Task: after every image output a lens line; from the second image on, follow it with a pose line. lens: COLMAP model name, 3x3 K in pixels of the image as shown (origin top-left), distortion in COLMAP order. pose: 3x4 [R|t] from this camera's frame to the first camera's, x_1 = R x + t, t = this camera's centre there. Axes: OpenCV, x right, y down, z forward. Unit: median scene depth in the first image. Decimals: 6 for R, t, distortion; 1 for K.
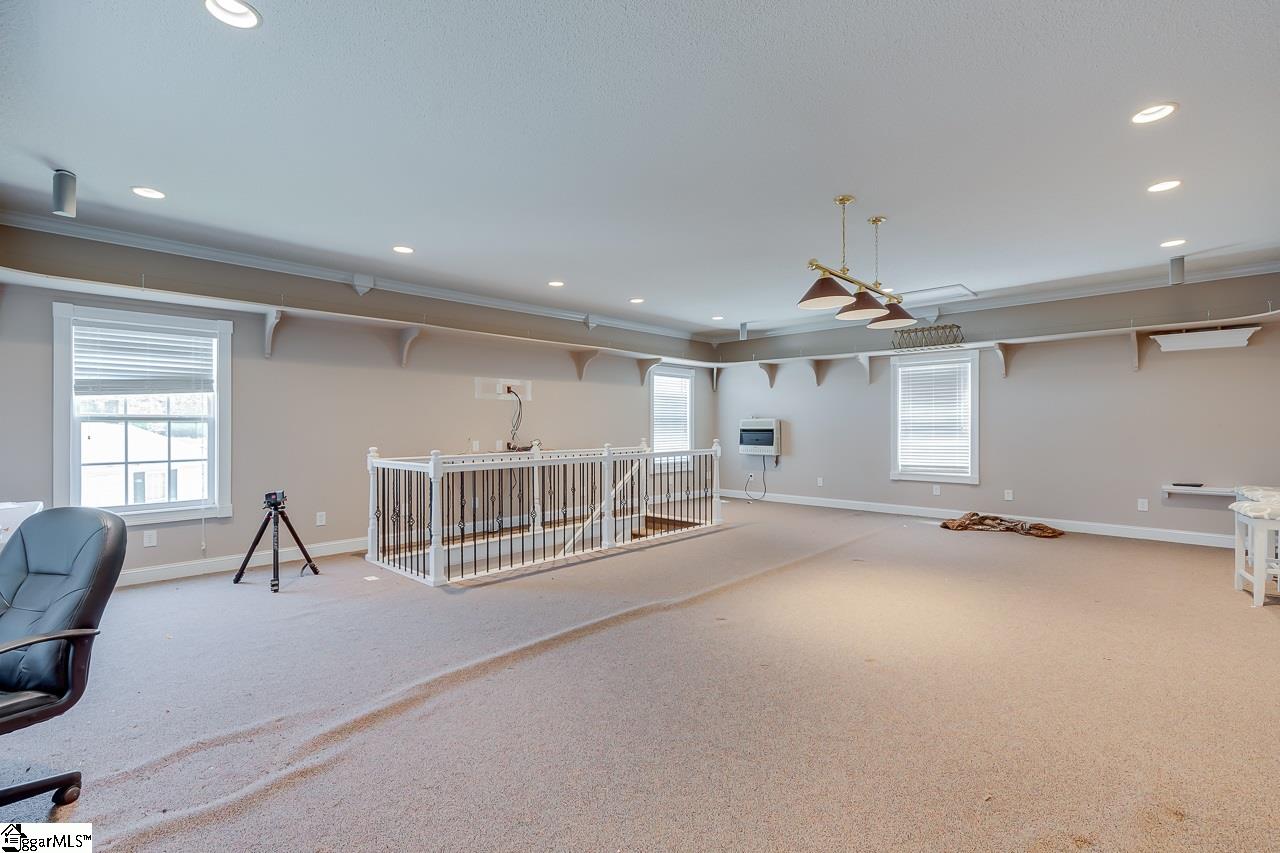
lens RADIAL K [[599.9, 0, 637.3], [0, 599.9, 431.2], [0, 0, 1]] dist [0.010542, -0.002412]
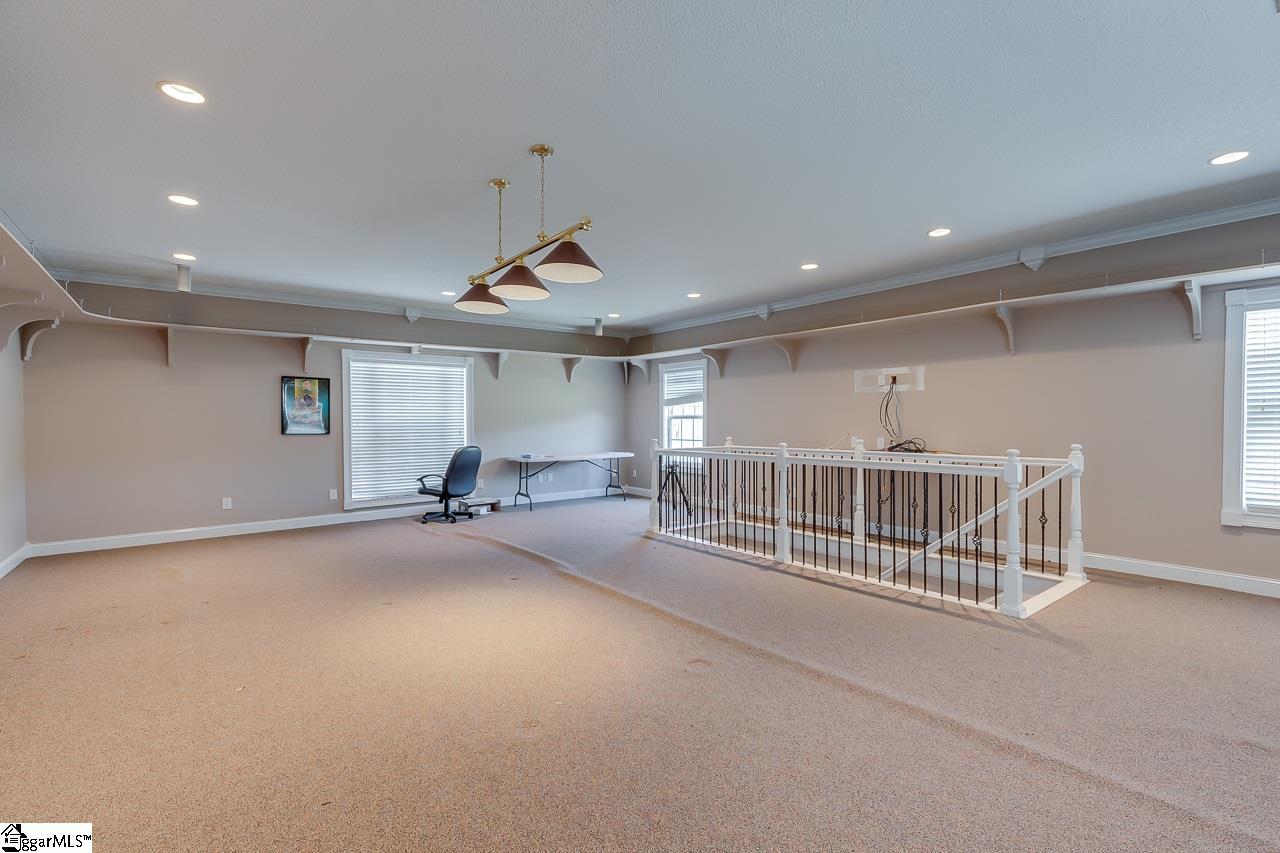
lens RADIAL K [[599.9, 0, 640.3], [0, 599.9, 419.2], [0, 0, 1]] dist [0.010542, -0.002412]
pose [[-0.166603, 0.002447, -0.986021, 0.799848], [-0.004561, 0.999984, 0.003252, -0.014822], [0.986014, 0.005039, -0.166589, 0.883033]]
